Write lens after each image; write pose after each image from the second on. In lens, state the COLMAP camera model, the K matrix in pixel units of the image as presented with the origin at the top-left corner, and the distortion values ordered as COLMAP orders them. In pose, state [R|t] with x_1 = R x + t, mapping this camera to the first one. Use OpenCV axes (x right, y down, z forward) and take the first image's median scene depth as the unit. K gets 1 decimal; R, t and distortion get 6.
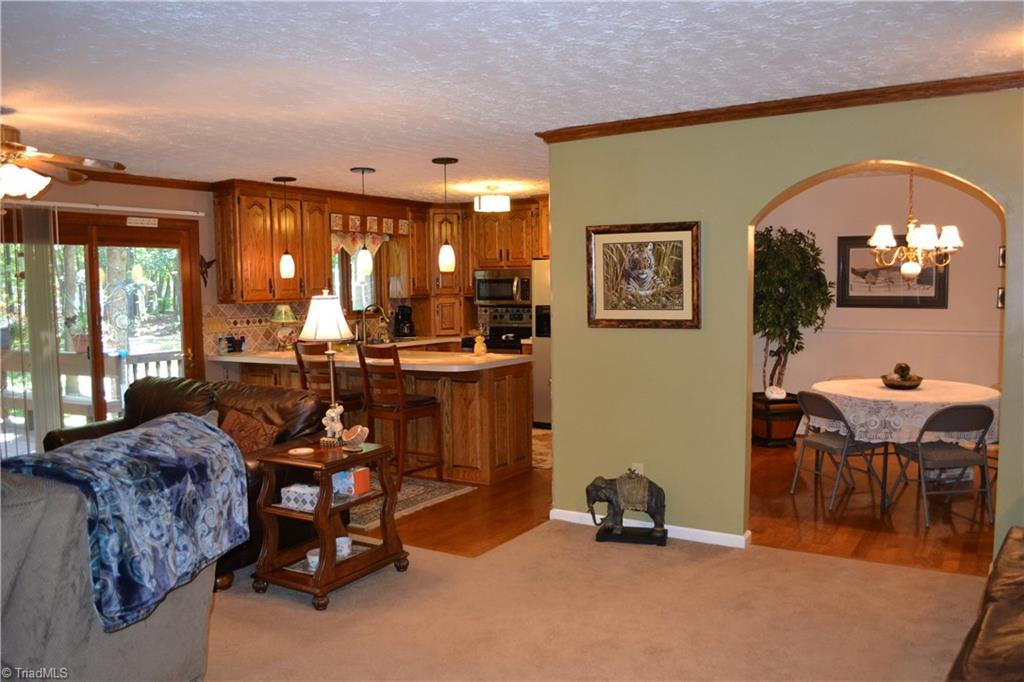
lens RADIAL K [[819.5, 0, 512.3], [0, 819.5, 353.8], [0, 0, 1]] dist [-0.082985, 0.008623]
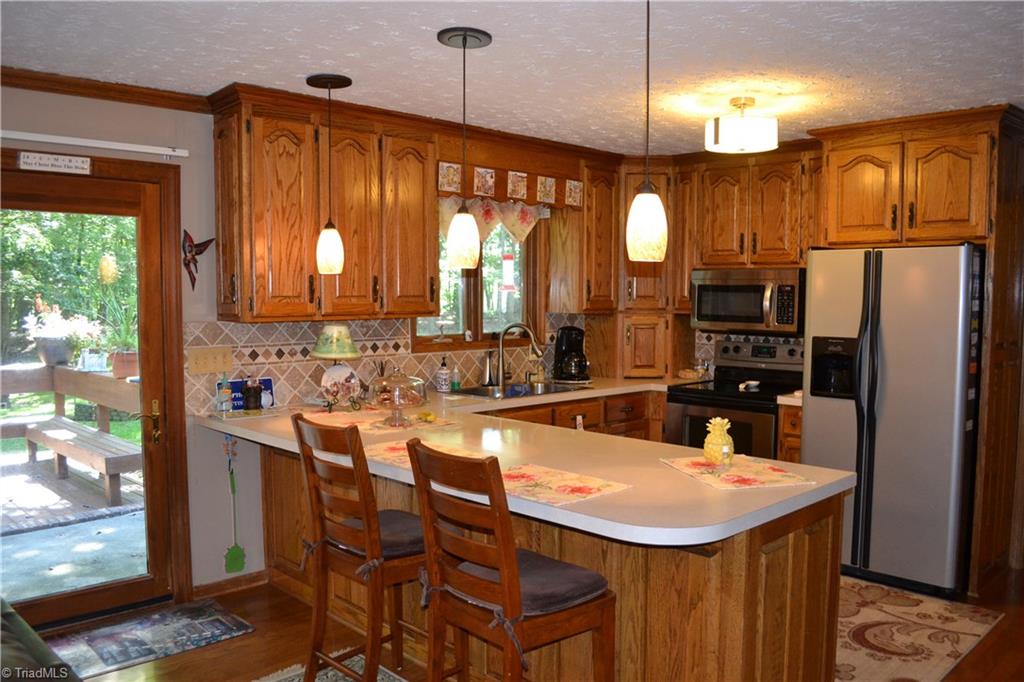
lens RADIAL K [[819.5, 0, 512.3], [0, 819.5, 353.8], [0, 0, 1]] dist [-0.082985, 0.008623]
pose [[0.971062, 0.036207, -0.236065, -0.042156], [-0.037887, 0.999279, -0.002581, -0.046287], [0.235802, 0.011450, 0.971734, 0.529575]]
